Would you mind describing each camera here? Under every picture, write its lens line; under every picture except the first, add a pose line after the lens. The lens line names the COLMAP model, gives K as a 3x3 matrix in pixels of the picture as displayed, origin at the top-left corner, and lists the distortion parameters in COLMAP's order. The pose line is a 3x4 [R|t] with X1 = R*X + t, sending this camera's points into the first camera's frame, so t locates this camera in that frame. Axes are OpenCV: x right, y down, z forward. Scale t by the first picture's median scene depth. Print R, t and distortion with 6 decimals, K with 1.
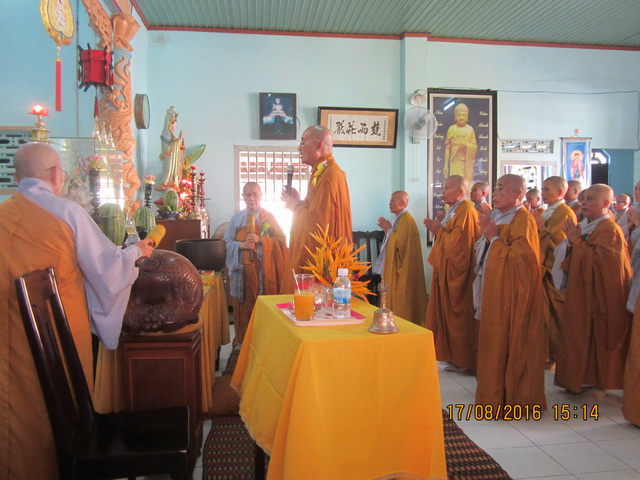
lens RADIAL K [[521.9, 0, 321.9], [0, 521.9, 240.6], [0, 0, 1]] dist [-0.054336, 0.014309]
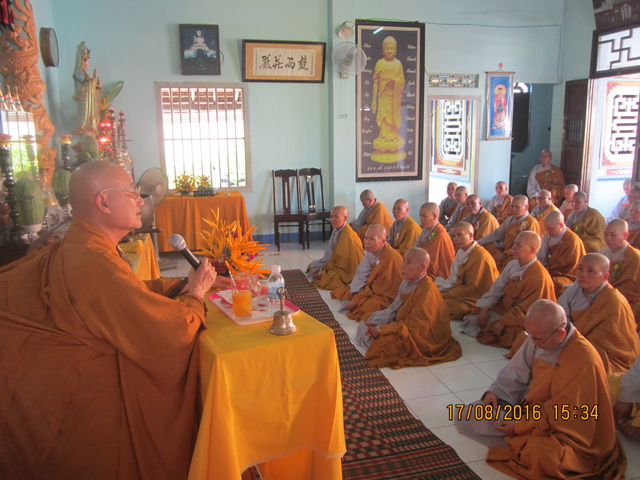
lens RADIAL K [[521.9, 0, 321.9], [0, 521.9, 240.6], [0, 0, 1]] dist [-0.054336, 0.014309]
pose [[0.991016, -0.037319, 0.128432, 0.001571], [0.016785, 0.987393, 0.157393, -0.039219], [-0.132687, -0.153823, 0.979149, -0.003252]]
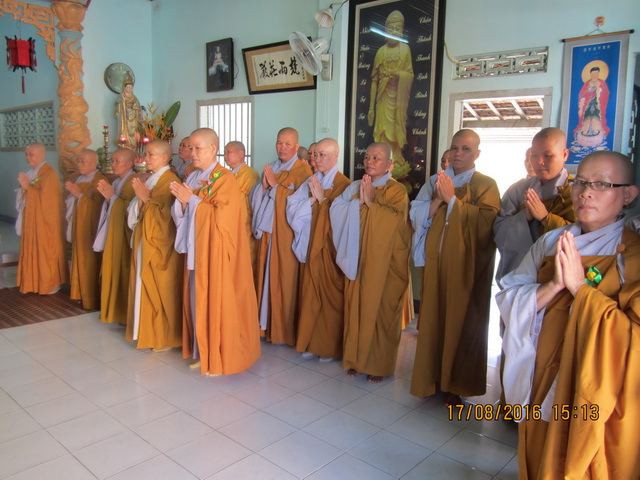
lens RADIAL K [[521.9, 0, 321.9], [0, 521.9, 240.6], [0, 0, 1]] dist [-0.054336, 0.014309]
pose [[0.657061, 0.131682, -0.742247, 0.747206], [-0.068289, 0.990974, 0.115357, -0.044782], [0.750738, -0.025109, 0.660123, 0.496424]]
